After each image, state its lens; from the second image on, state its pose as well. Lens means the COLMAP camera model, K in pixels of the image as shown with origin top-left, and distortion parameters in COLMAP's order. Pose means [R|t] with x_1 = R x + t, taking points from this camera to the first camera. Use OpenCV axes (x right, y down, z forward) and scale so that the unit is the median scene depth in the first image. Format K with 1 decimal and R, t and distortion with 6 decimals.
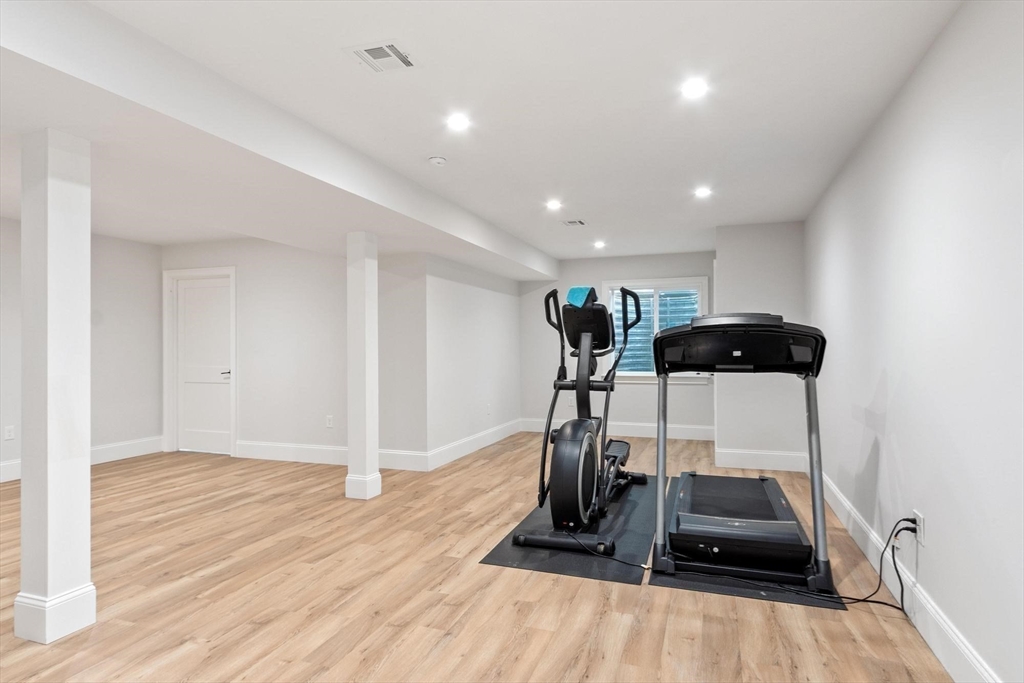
lens RADIAL K [[555.5, 0, 506.8], [0, 555.5, 343.3], [0, 0, 1]] dist [-0.001325, 0.001248]
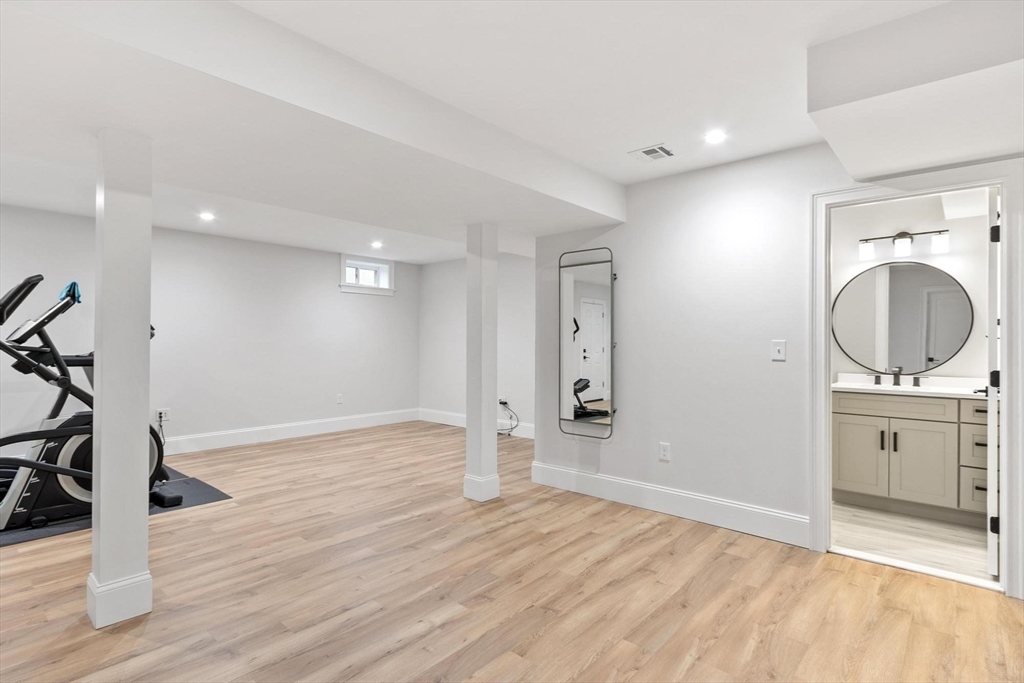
lens RADIAL K [[524.1, 0, 513.5], [0, 524.1, 342.2], [0, 0, 1]] dist [0.002609, 0.000234]
pose [[-0.925669, -0.003378, 0.378318, -1.085068], [-0.003474, 0.999994, 0.000428, 0.006171], [-0.378317, -0.000918, -0.925676, 1.776499]]
